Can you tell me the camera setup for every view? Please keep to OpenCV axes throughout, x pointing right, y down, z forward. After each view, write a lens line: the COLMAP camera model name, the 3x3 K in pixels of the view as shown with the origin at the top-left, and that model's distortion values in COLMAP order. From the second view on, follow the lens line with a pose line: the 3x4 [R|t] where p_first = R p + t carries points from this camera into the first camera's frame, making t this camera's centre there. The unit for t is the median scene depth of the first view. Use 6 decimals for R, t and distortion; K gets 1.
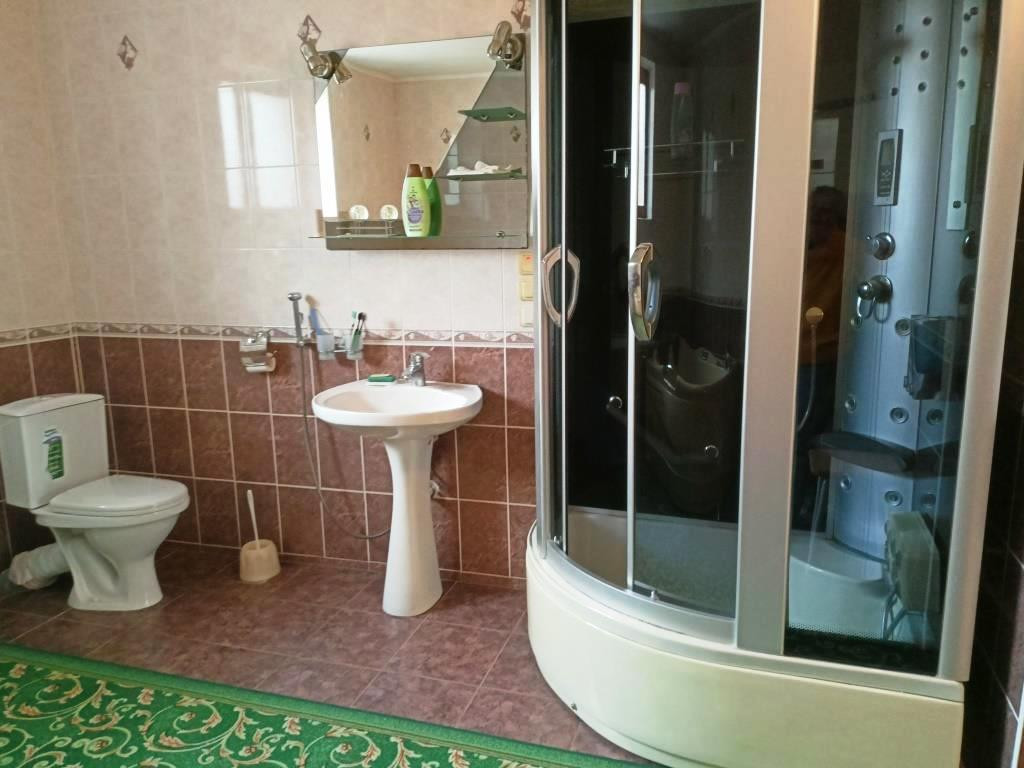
lens RADIAL K [[779.6, 0, 512.7], [0, 779.6, 406.3], [0, 0, 1]] dist [-0.000606, -0.001517]
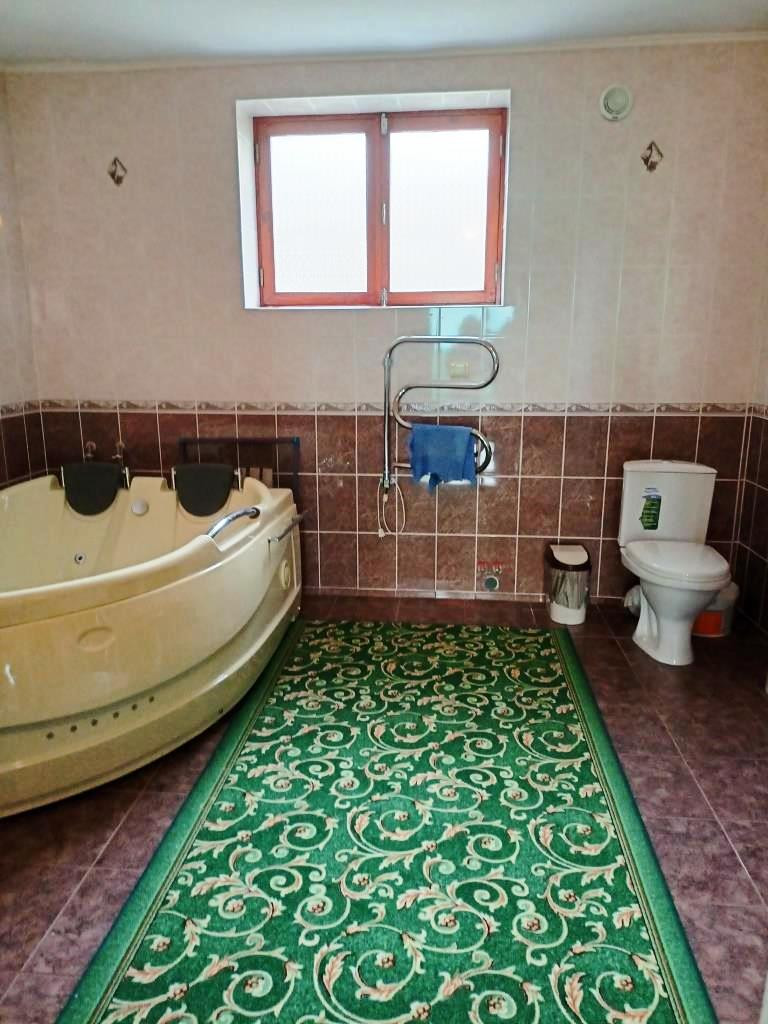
lens RADIAL K [[750.9, 0, 364.8], [0, 750.9, 517.9], [0, 0, 1]] dist [0.108611, -0.168772]
pose [[0.181436, 0.238489, -0.954046, 0.515016], [-0.200180, 0.958792, 0.201606, -0.084023], [0.962813, 0.154402, 0.221700, 0.386562]]
